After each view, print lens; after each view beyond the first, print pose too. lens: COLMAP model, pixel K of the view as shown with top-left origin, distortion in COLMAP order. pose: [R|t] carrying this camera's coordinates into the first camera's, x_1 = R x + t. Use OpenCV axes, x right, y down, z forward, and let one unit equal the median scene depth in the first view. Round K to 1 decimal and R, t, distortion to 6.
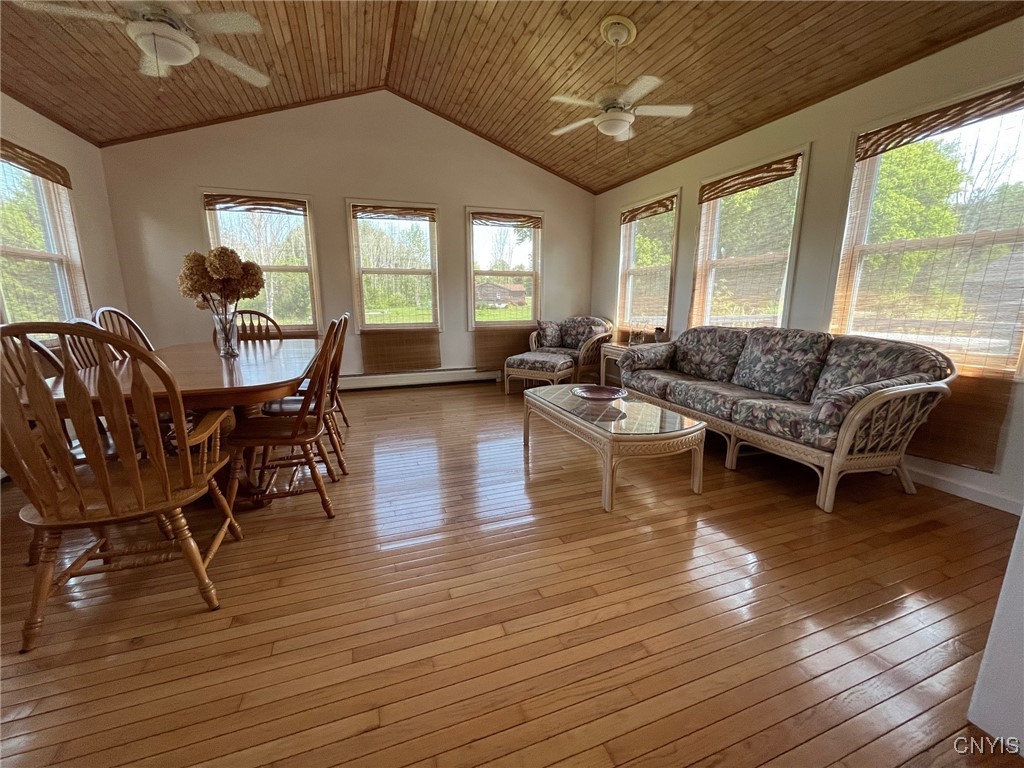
lens RADIAL K [[413.9, 0, 505.8], [0, 413.9, 384.4], [0, 0, 1]] dist [-0.002363, -0.000199]
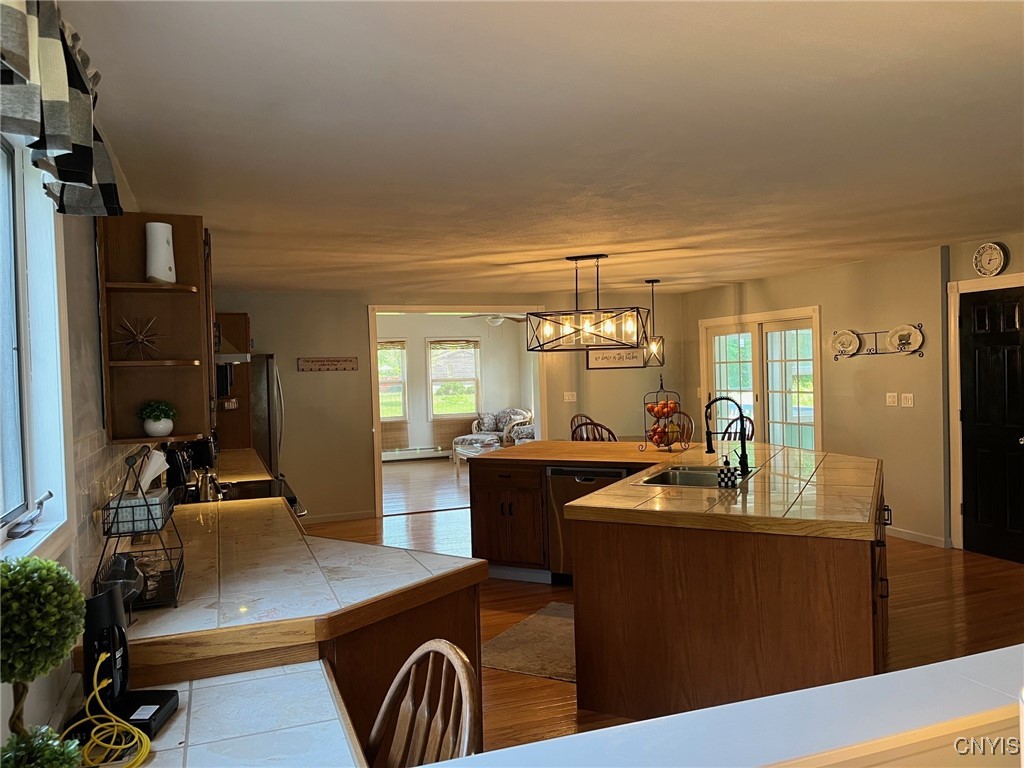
lens RADIAL K [[776.2, 0, 516.6], [0, 776.2, 382.7], [0, 0, 1]] dist [0.014738, -0.003513]
pose [[0.999429, -0.027251, 0.019964, 0.255323], [0.030499, 0.982007, -0.186366, 0.384668], [-0.014526, 0.186869, 0.982277, -2.568556]]
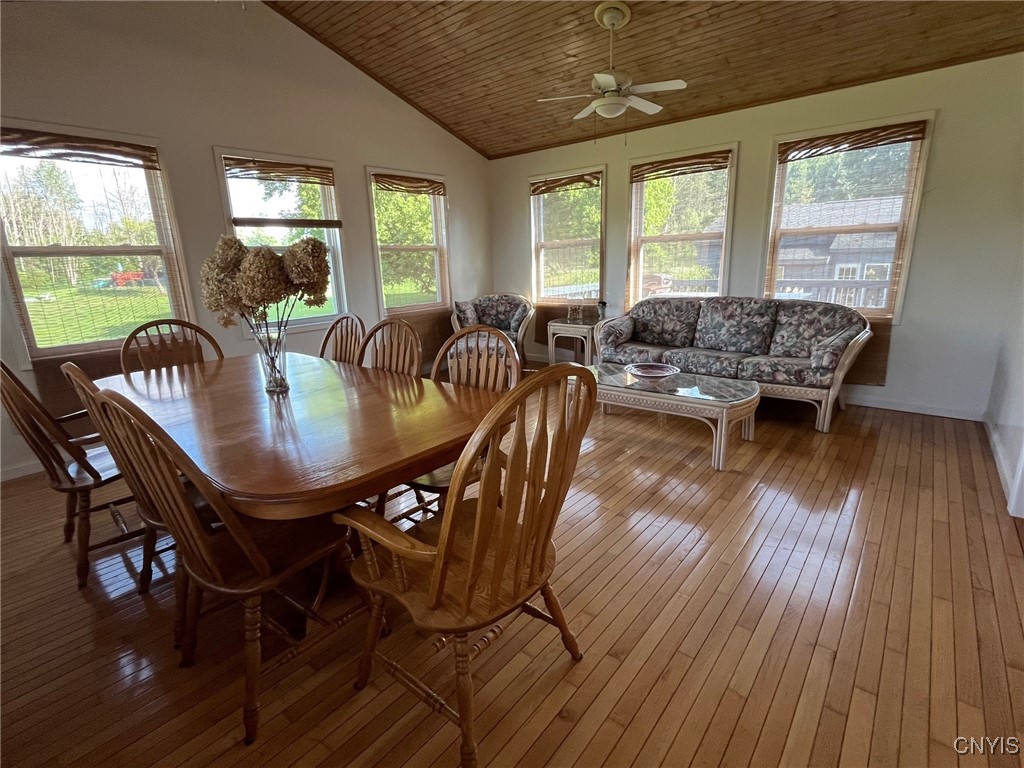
lens RADIAL K [[490.2, 0, 505.4], [0, 490.2, 386.1], [0, 0, 1]] dist [-0.002538, 0.000389]
pose [[0.865993, -0.153318, 0.475972, -0.567533], [0.133588, 0.988176, 0.075254, -0.067549], [-0.481881, -0.001586, 0.876235, 0.060108]]
